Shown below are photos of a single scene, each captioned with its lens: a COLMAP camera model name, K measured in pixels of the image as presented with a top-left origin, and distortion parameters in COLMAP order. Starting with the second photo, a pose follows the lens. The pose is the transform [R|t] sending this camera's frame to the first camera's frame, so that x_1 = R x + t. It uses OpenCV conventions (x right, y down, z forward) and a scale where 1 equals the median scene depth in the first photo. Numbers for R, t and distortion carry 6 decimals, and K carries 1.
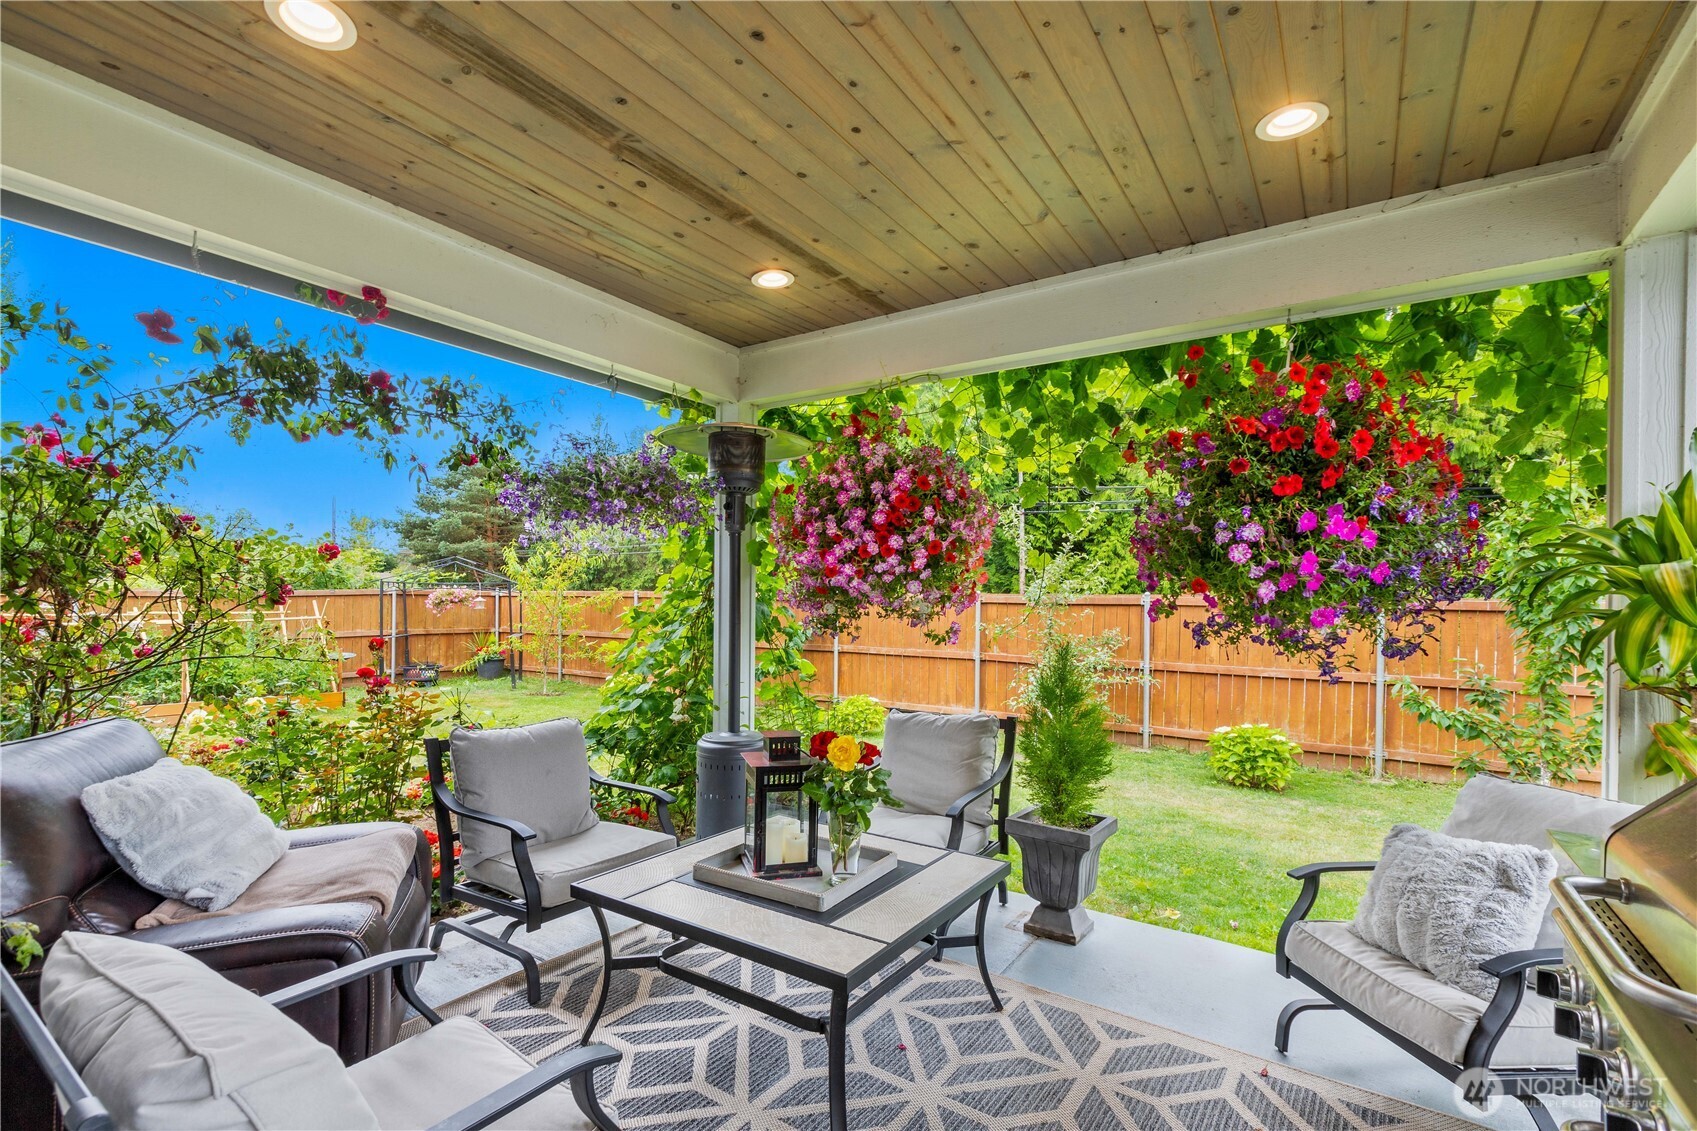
lens RADIAL K [[772.6, 0, 840.2], [0, 772.6, 593.4], [0, 0, 1]] dist [-0.001496, -0.000421]
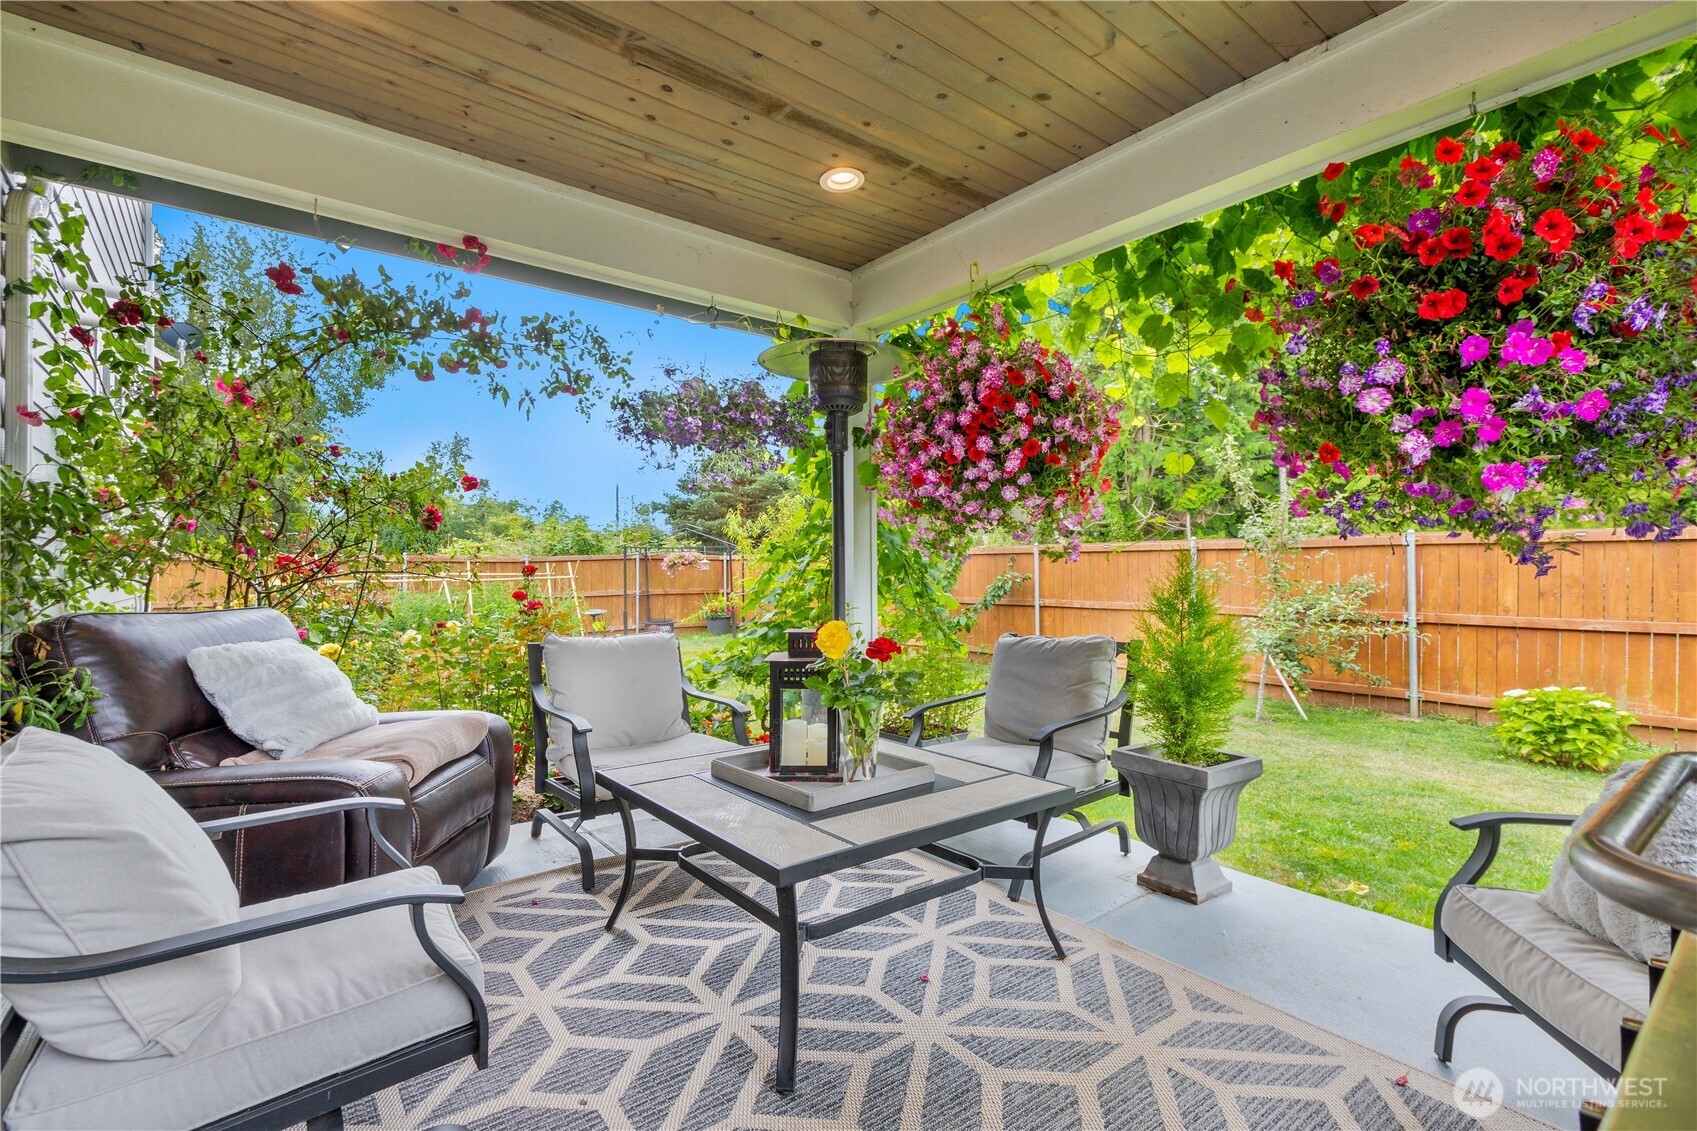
lens RADIAL K [[760.2, 0, 841.9], [0, 760.2, 555.4], [0, 0, 1]] dist [-0.002497, 0.000059]
pose [[0.952227, -0.026967, -0.304199, 0.198071], [0.022902, 0.999594, -0.016926, 0.084007], [0.304532, 0.009150, 0.952458, 0.100039]]
